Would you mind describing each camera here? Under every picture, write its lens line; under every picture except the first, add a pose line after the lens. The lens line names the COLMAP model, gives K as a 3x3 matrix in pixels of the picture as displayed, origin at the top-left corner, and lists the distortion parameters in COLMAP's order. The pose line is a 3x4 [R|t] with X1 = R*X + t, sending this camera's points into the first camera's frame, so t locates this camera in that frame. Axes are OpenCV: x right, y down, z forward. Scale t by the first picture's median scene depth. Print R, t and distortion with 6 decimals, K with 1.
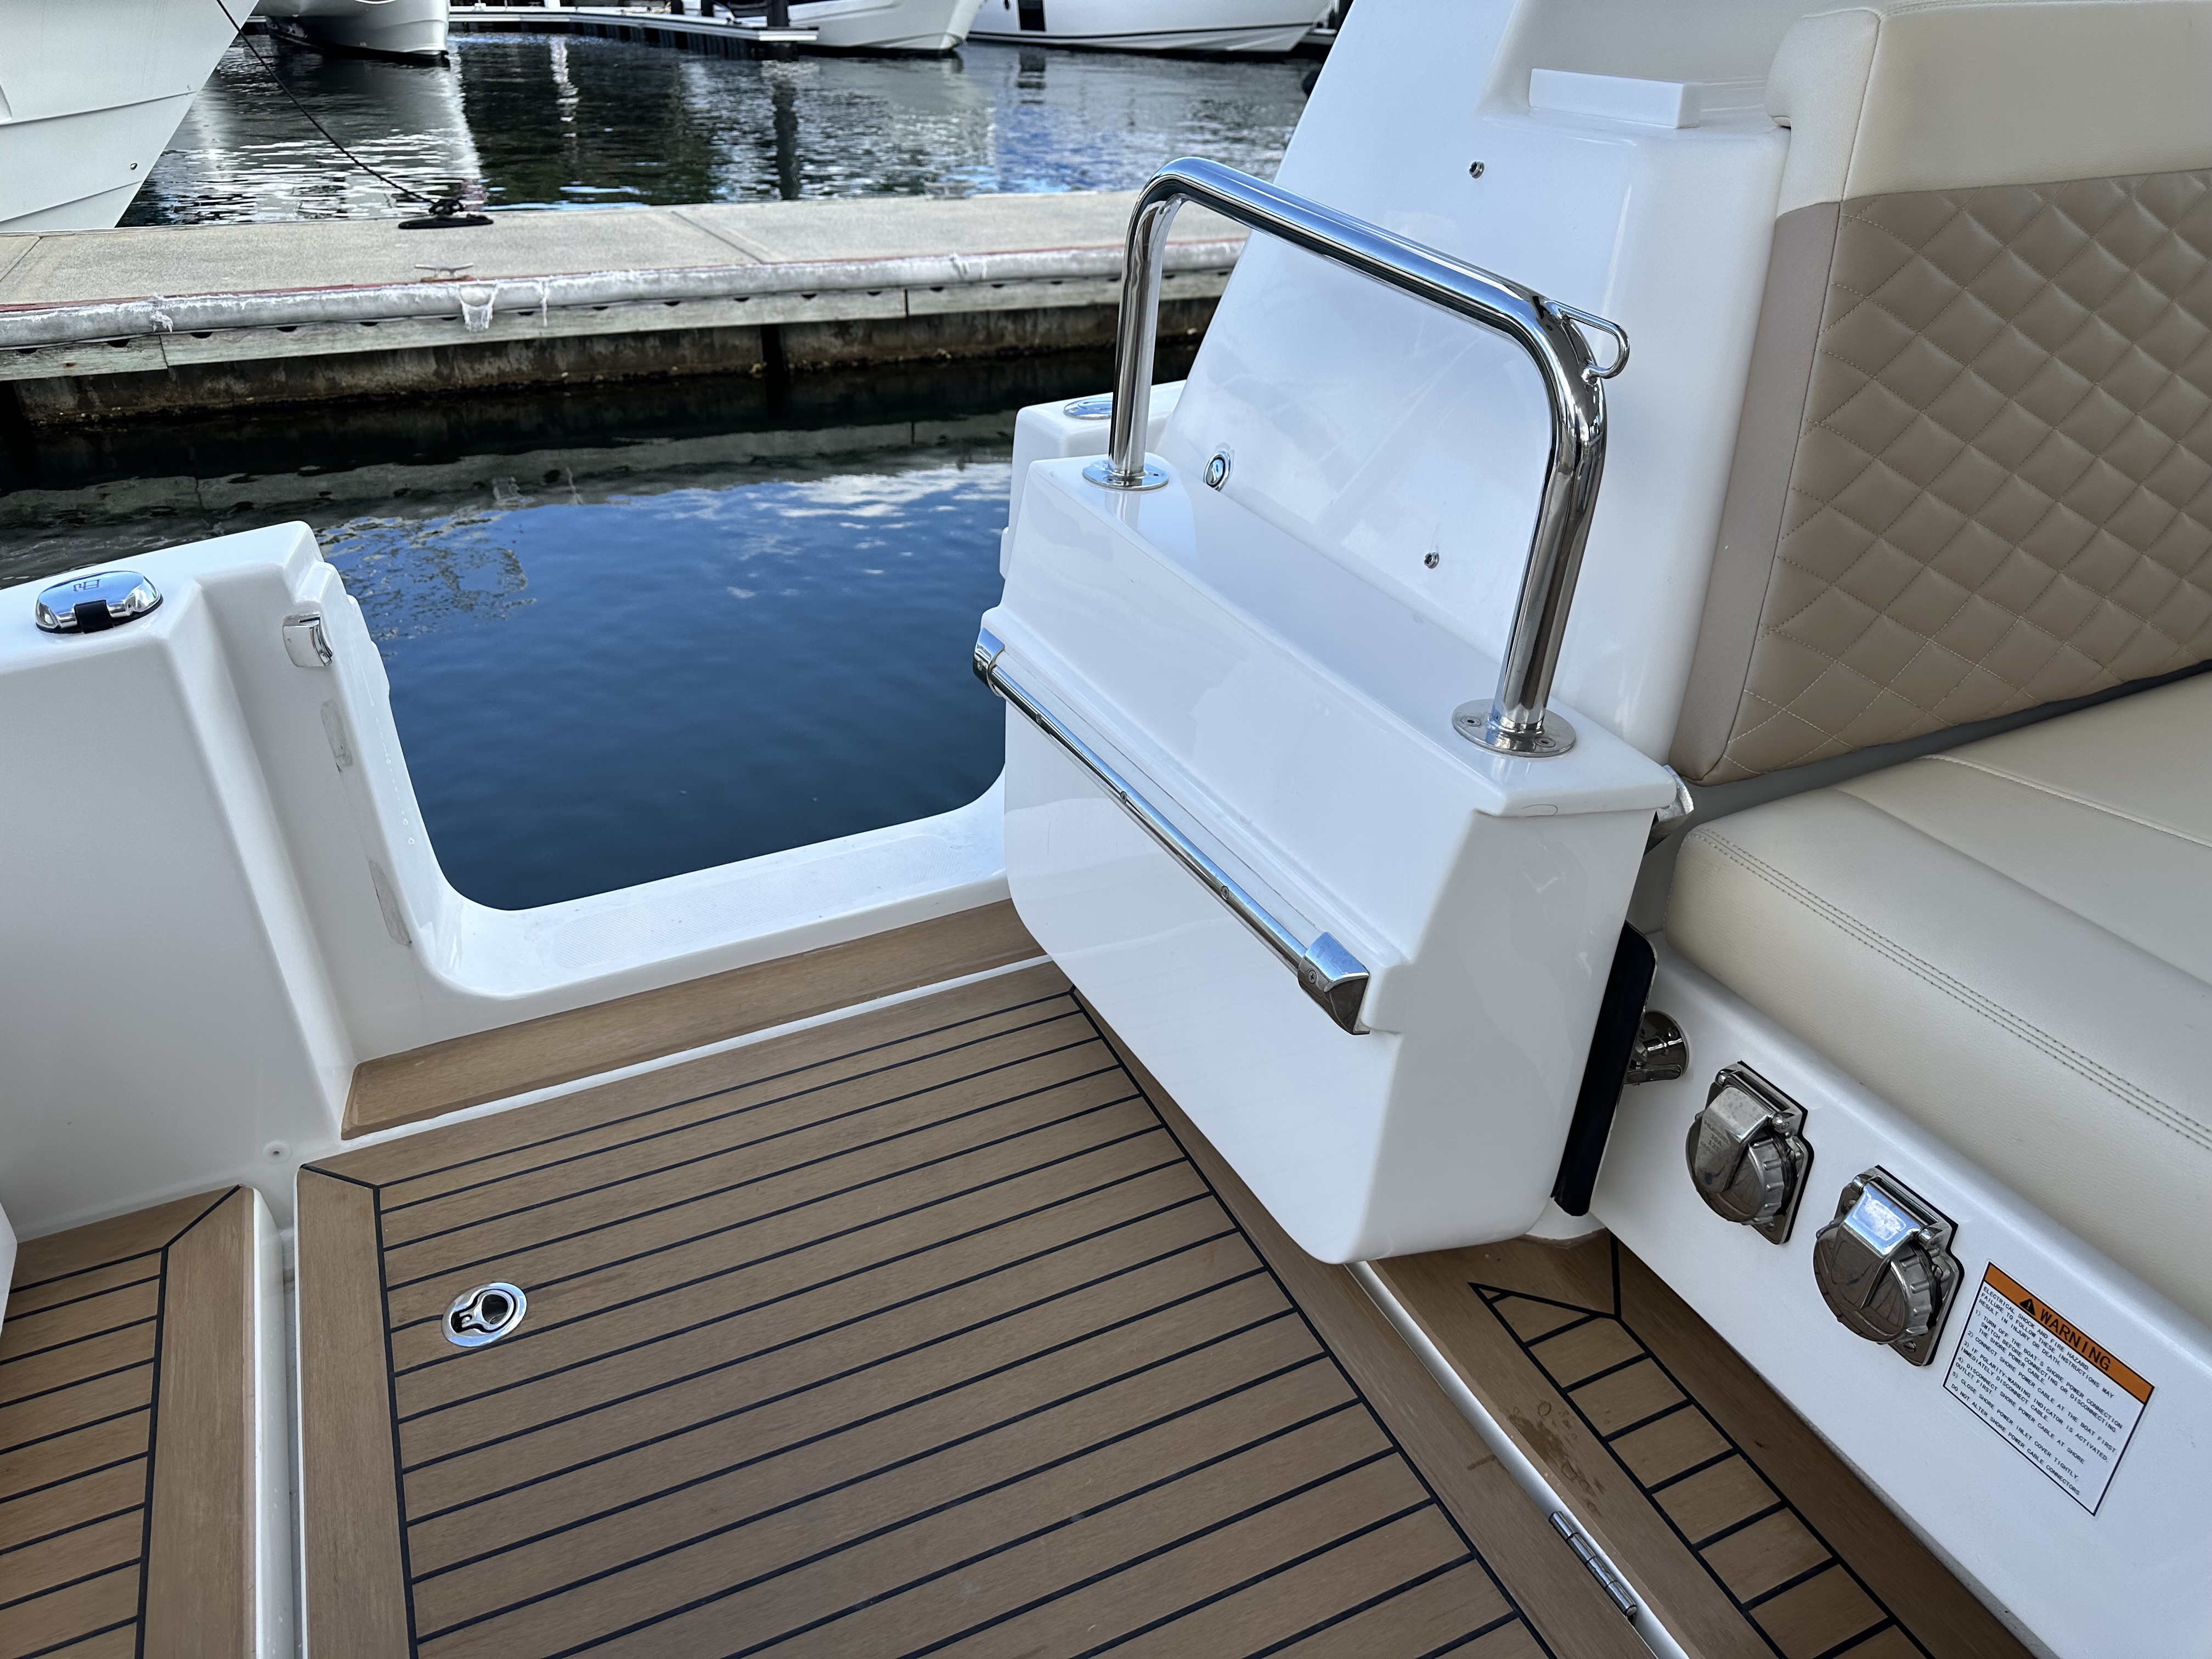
lens RADIAL K [[1582.3, 0, 1106.0], [0, 1582.3, 829.5], [0, 0, 1]] dist [0.029353, -0.051173]
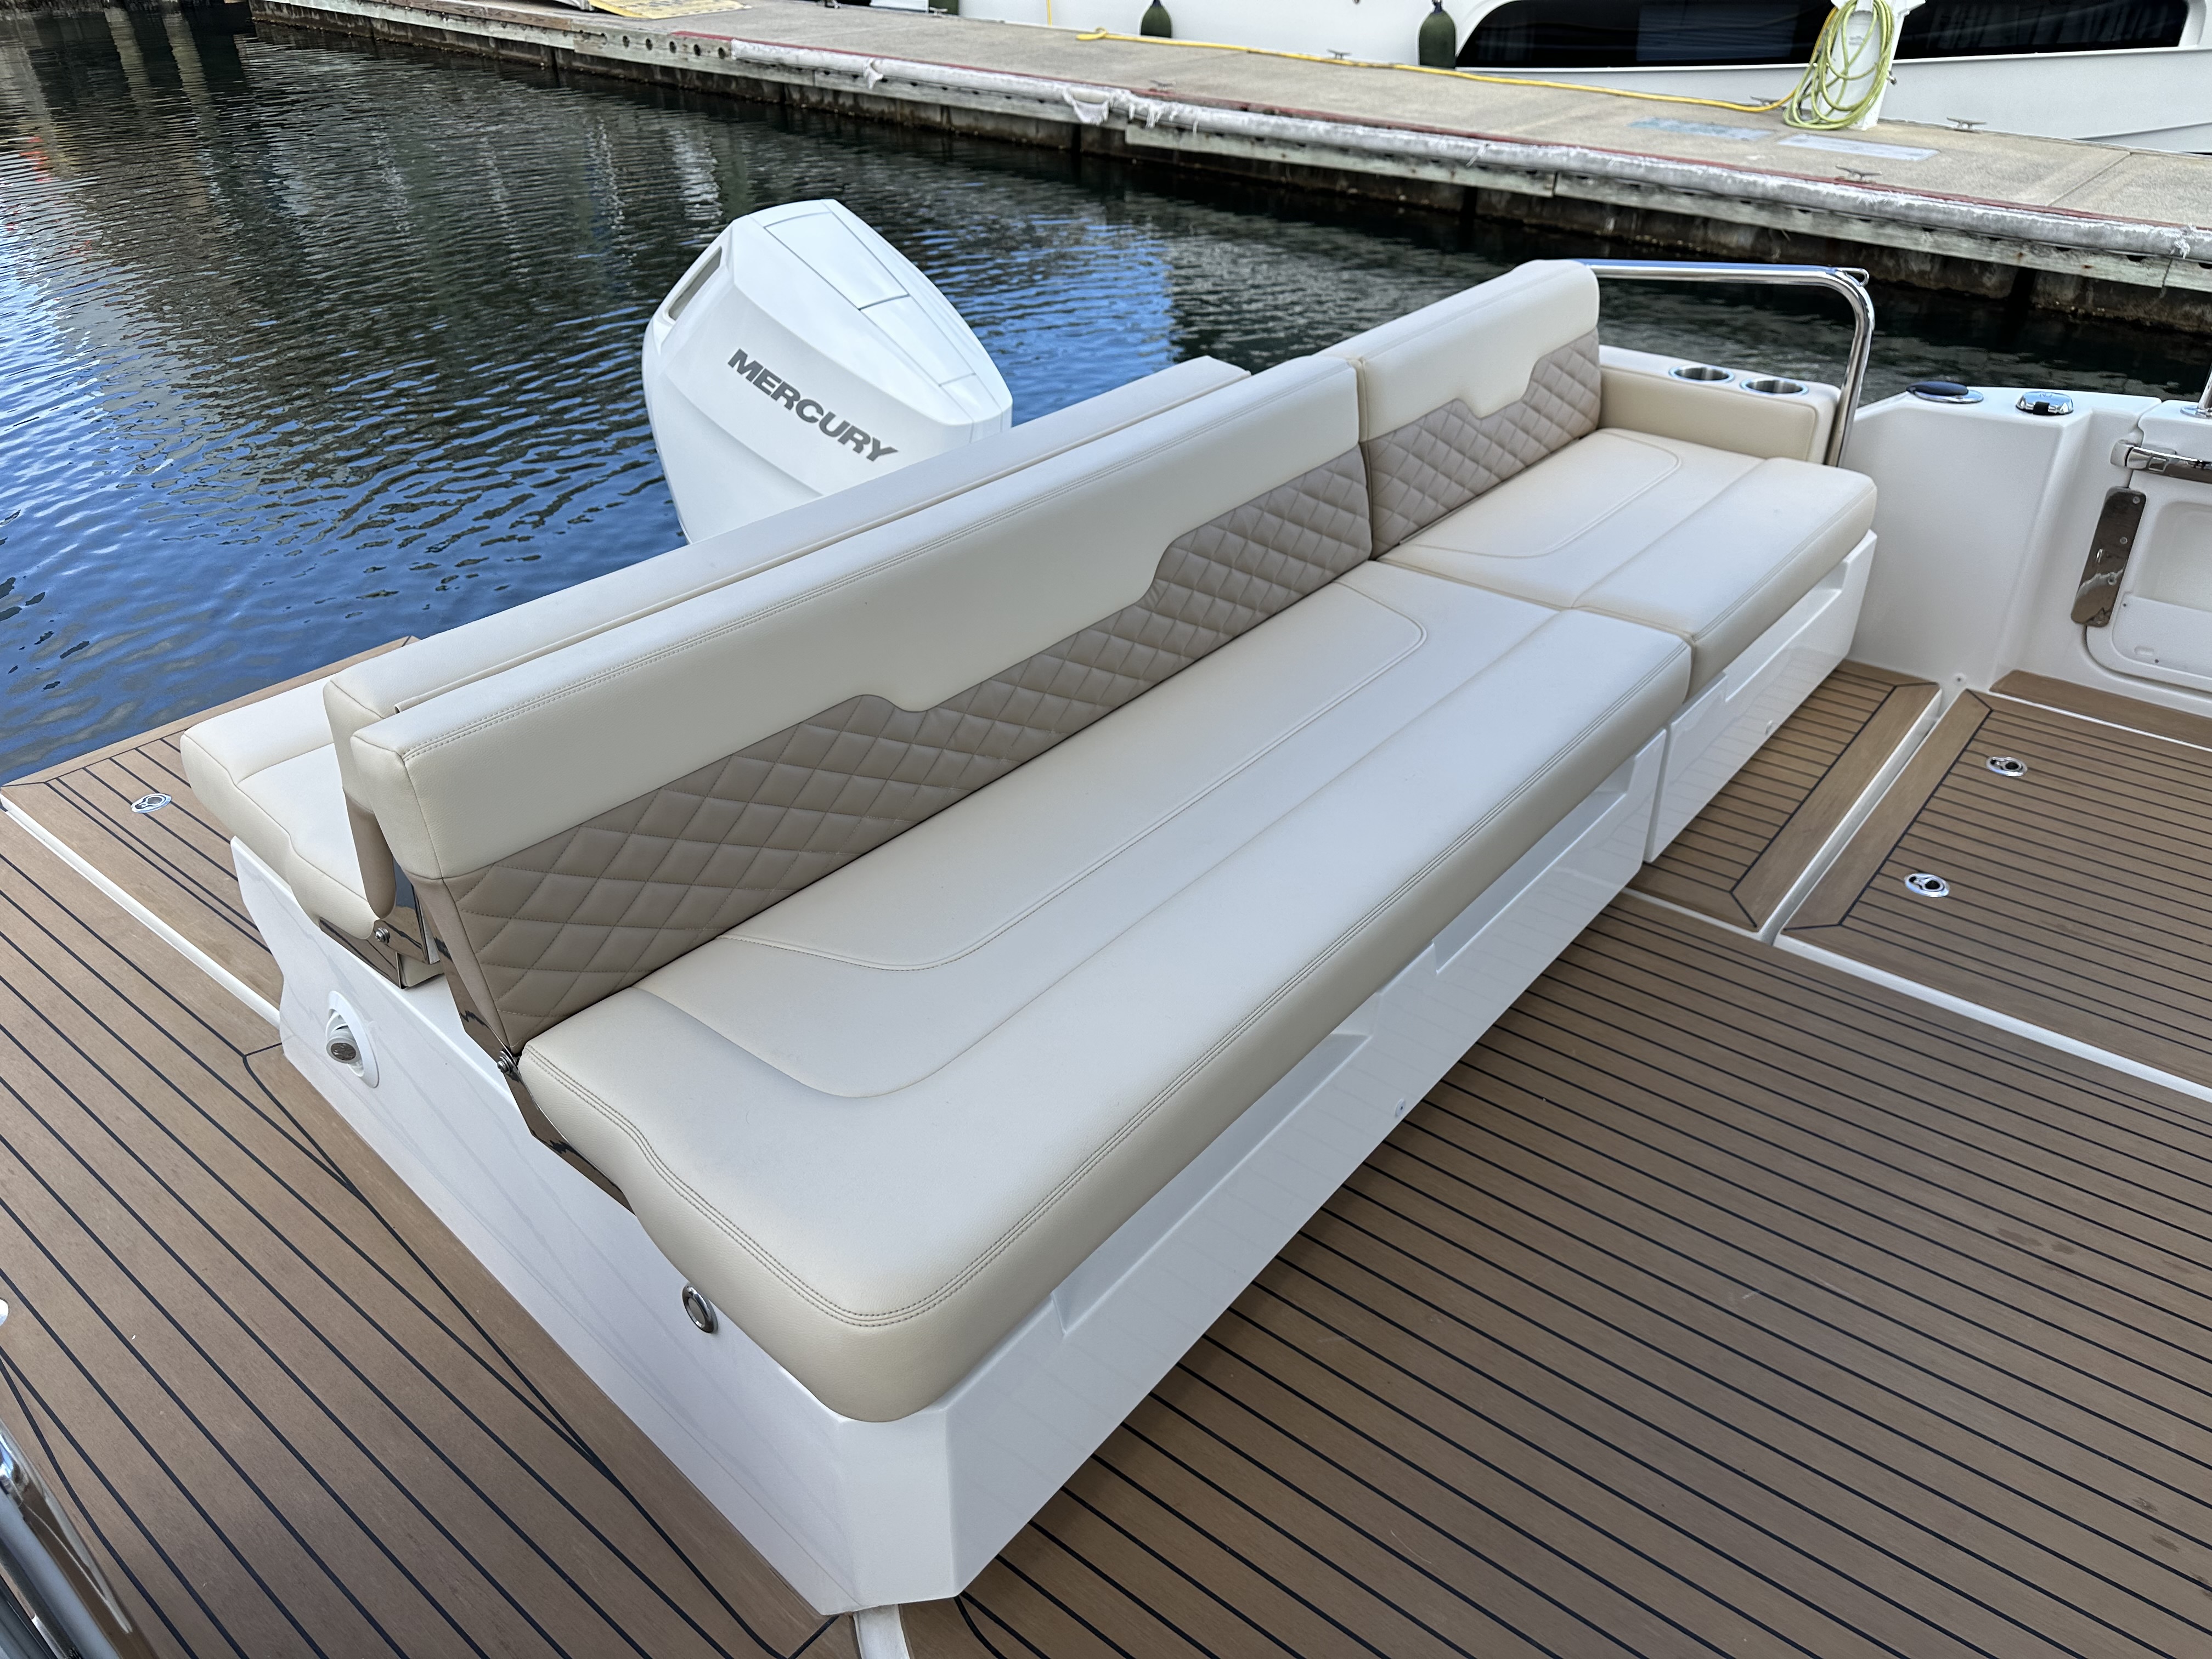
lens RADIAL K [[1578.1, 0, 1108.8], [0, 1578.1, 874.0], [0, 0, 1]] dist [-0.005300, -0.003254]
pose [[0.451919, 0.492875, -0.743534, 0.121791], [-0.425858, 0.851593, 0.305670, 0.050353], [0.783846, 0.178502, 0.594746, -0.202655]]
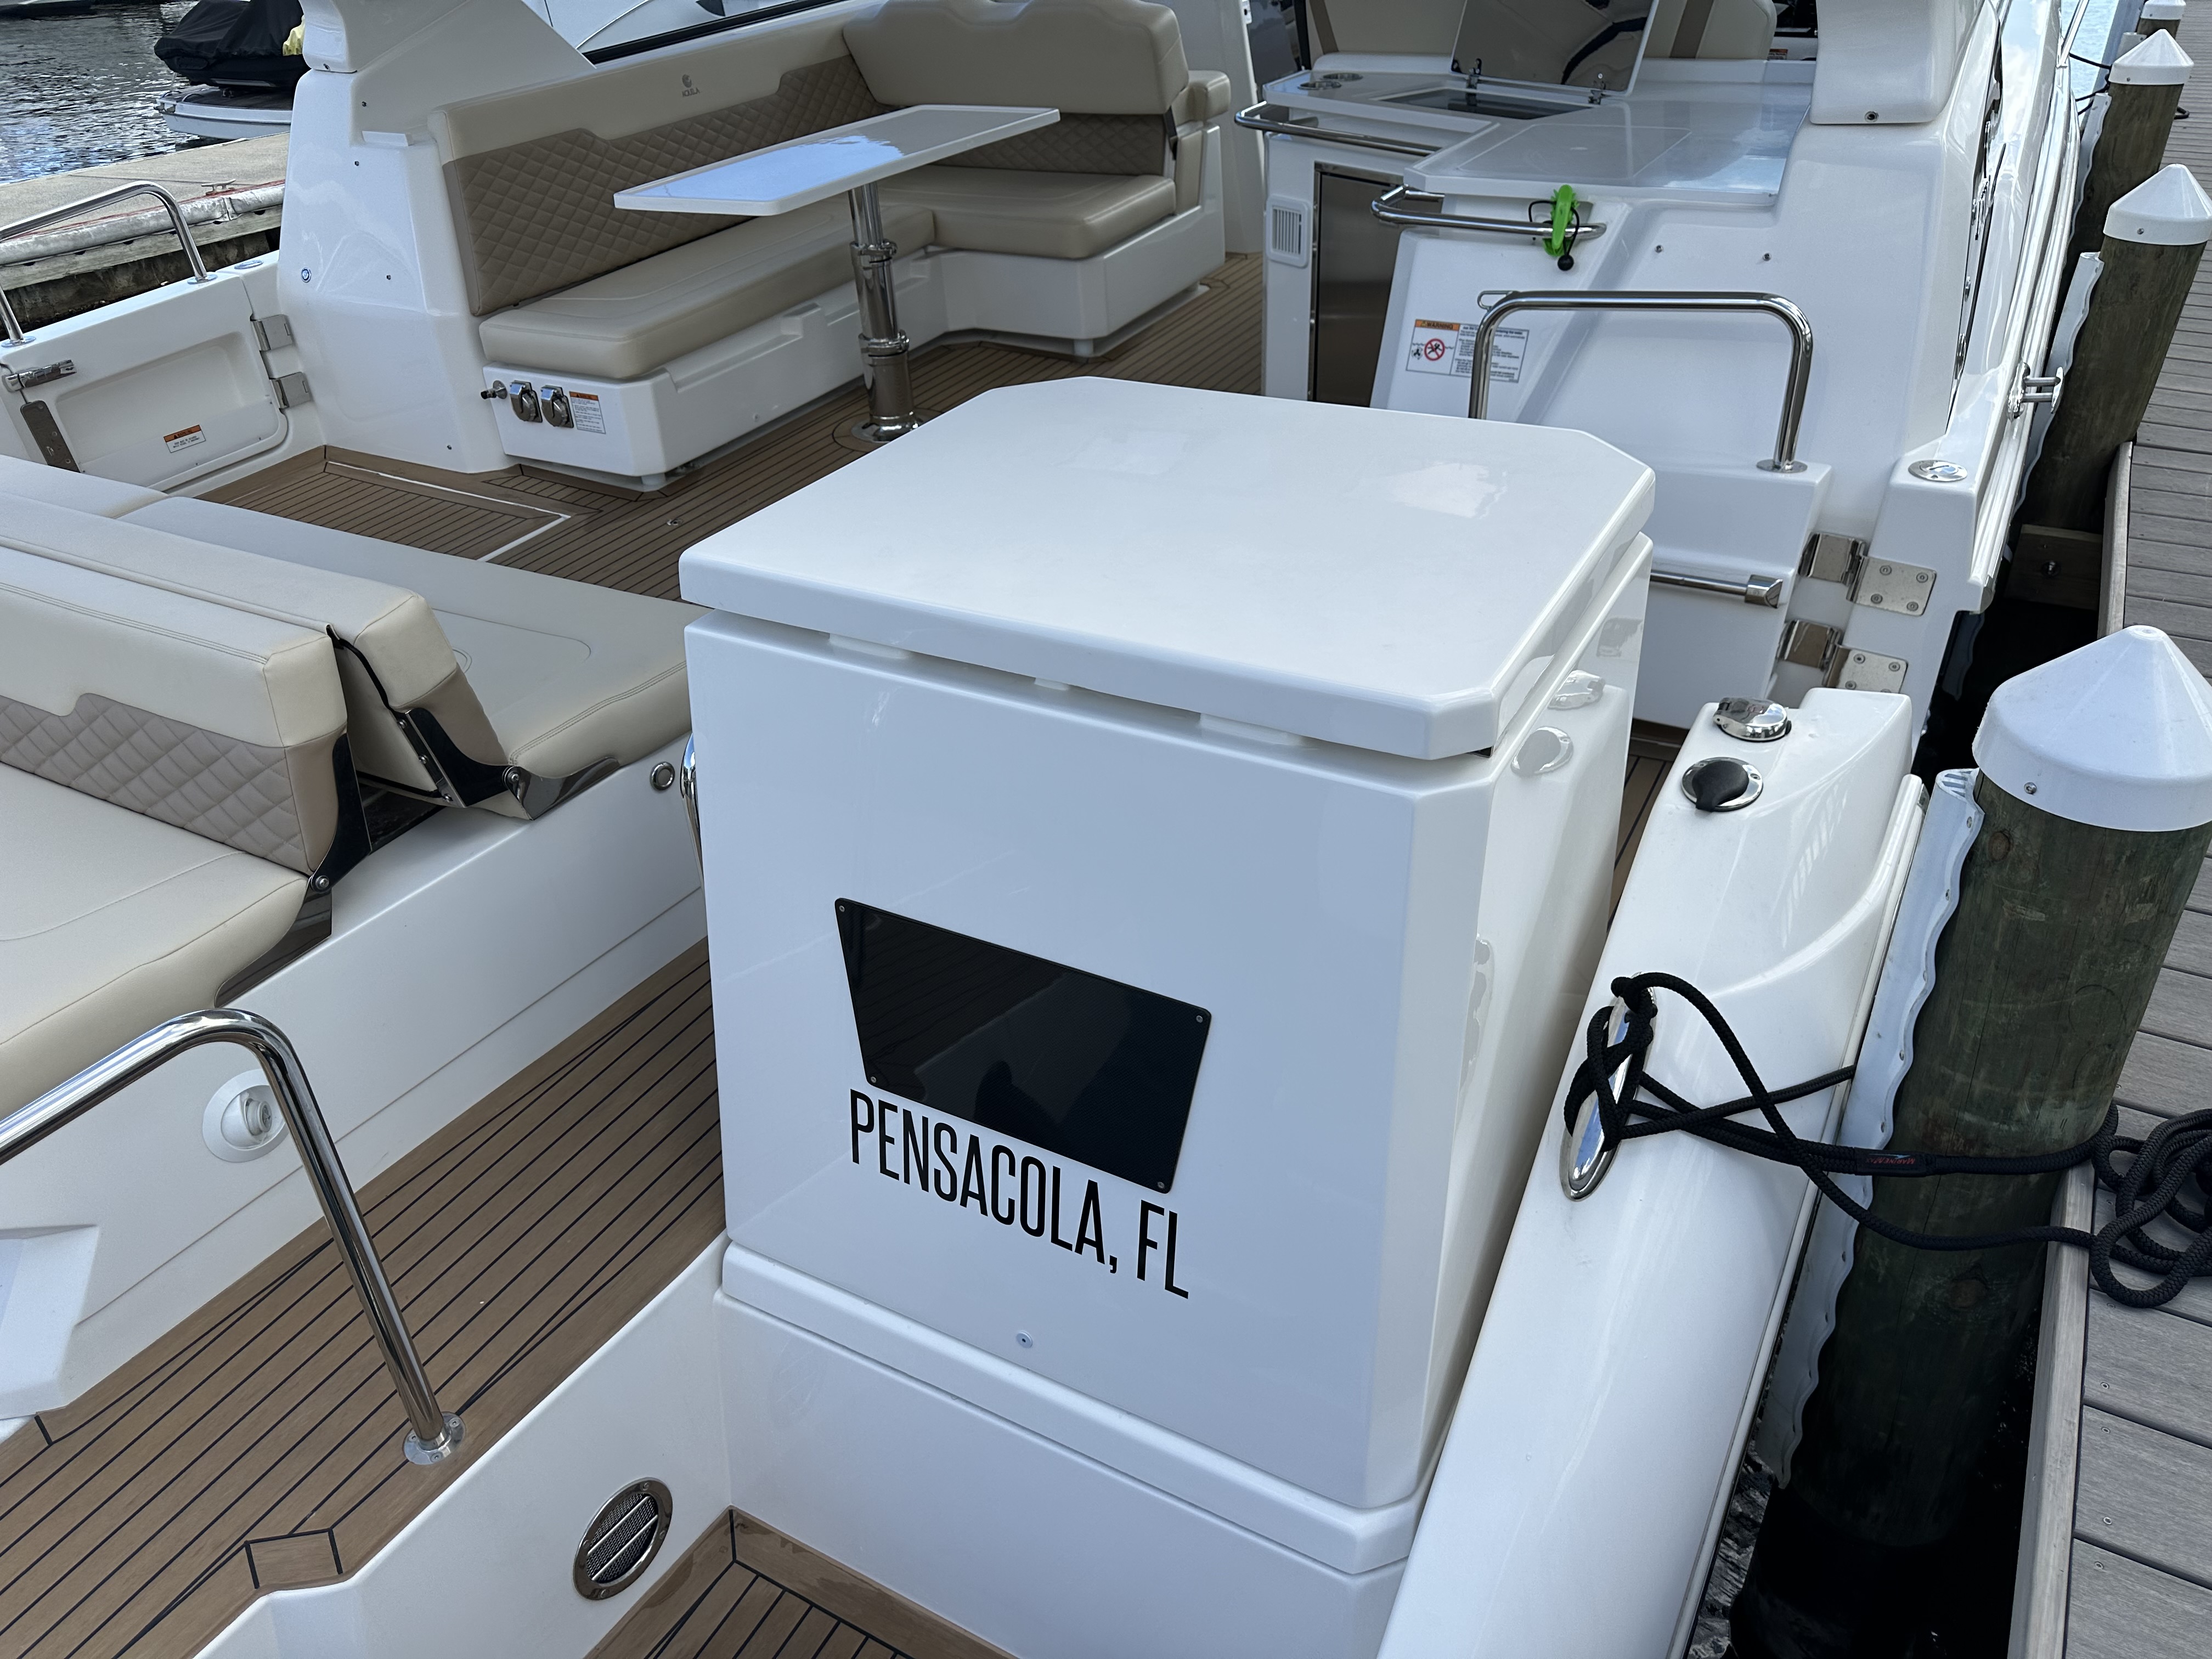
lens RADIAL K [[1582.3, 0, 1106.0], [0, 1582.3, 829.5], [0, 0, 1]] dist [0.029353, -0.051173]
pose [[0.806786, -0.352838, 0.473922, -0.107353], [0.325693, 0.934822, 0.141535, 0.175347], [-0.492971, 0.040165, 0.869118, -0.491782]]
